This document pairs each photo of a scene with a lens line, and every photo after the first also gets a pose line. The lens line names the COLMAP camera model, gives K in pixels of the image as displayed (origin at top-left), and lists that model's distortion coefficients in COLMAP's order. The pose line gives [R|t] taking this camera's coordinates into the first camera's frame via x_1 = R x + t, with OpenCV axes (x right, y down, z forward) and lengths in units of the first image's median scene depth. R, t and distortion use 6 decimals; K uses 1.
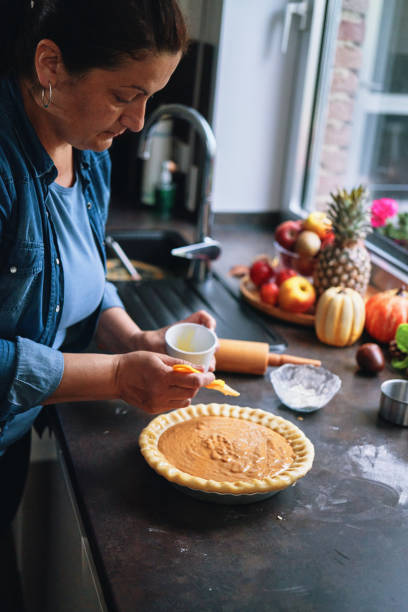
lens RADIAL K [[868.3, 0, 206.4], [0, 868.3, 305.0], [0, 0, 1]] dist [0.039346, 0.000000]
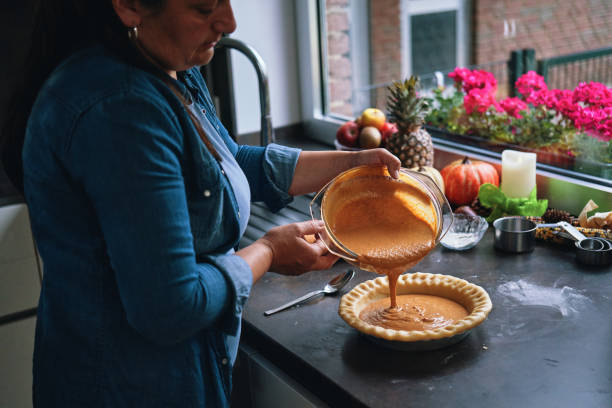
lens RADIAL K [[868.3, 0, 302.2], [0, 868.3, 205.1], [0, 0, 1]] dist [0.039346, 0.000000]
pose [[0.955146, -0.211750, 0.207020, -0.234035], [0.219337, 0.975547, -0.014137, 0.011911], [-0.198964, 0.058910, 0.978235, -0.076179]]
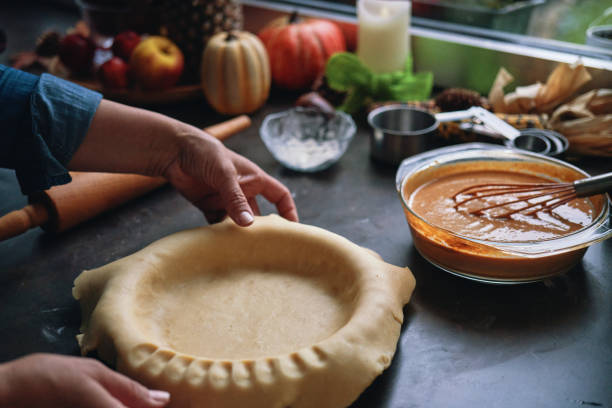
lens RADIAL K [[868.3, 0, 309.9], [0, 868.3, 203.7], [0, 0, 1]] dist [0.039346, 0.000000]
pose [[0.831229, -0.351302, 0.430866, -0.137474], [0.286087, 0.934843, 0.210294, -0.018528], [-0.476669, -0.051537, 0.877571, 0.342728]]
